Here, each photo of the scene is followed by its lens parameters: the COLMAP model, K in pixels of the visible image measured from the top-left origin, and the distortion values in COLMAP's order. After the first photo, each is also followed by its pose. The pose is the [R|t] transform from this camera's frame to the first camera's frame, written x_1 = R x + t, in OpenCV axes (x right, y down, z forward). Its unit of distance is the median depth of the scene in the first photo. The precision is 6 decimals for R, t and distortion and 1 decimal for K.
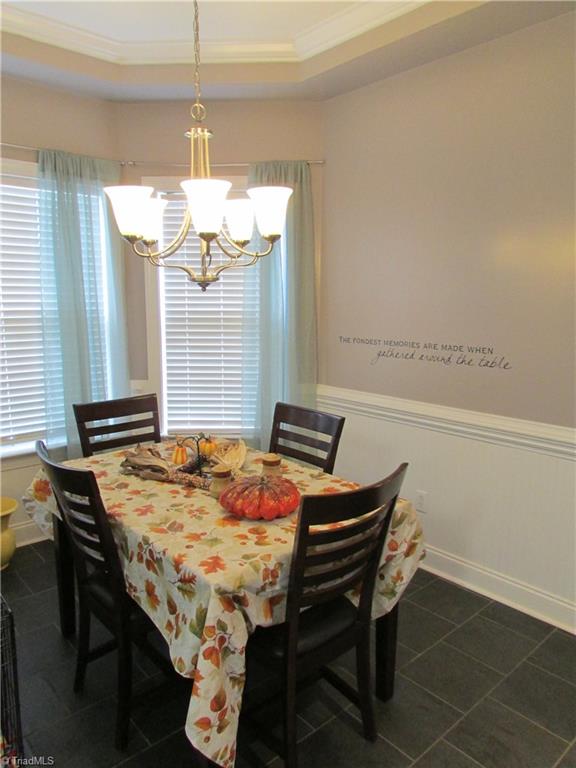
lens RADIAL K [[550.7, 0, 287.0], [0, 550.7, 382.8], [0, 0, 1]] dist [-0.032588, 0.020580]
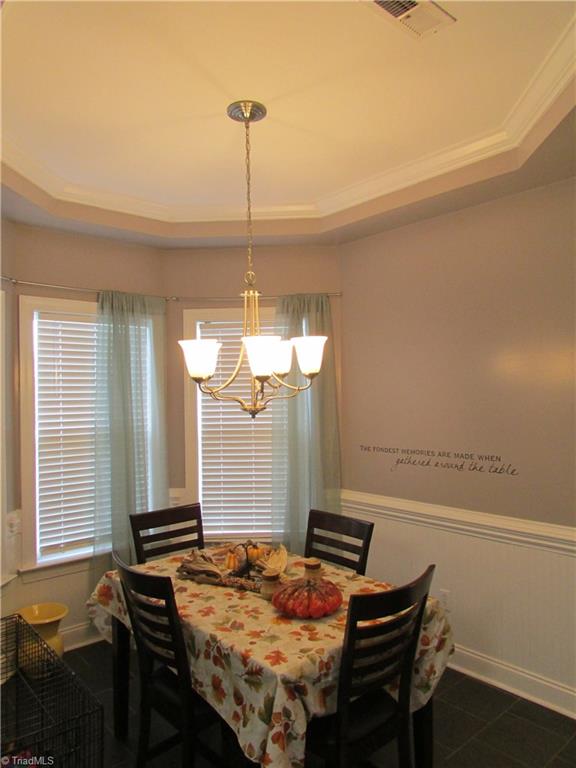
lens RADIAL K [[550.7, 0, 288.0], [0, 550.7, 382.6], [0, 0, 1]] dist [-0.032588, 0.020580]
pose [[0.999750, -0.020047, -0.009856, -0.053315], [0.018054, 0.984918, -0.172077, -0.030187], [0.013157, 0.171856, 0.985034, -0.160960]]
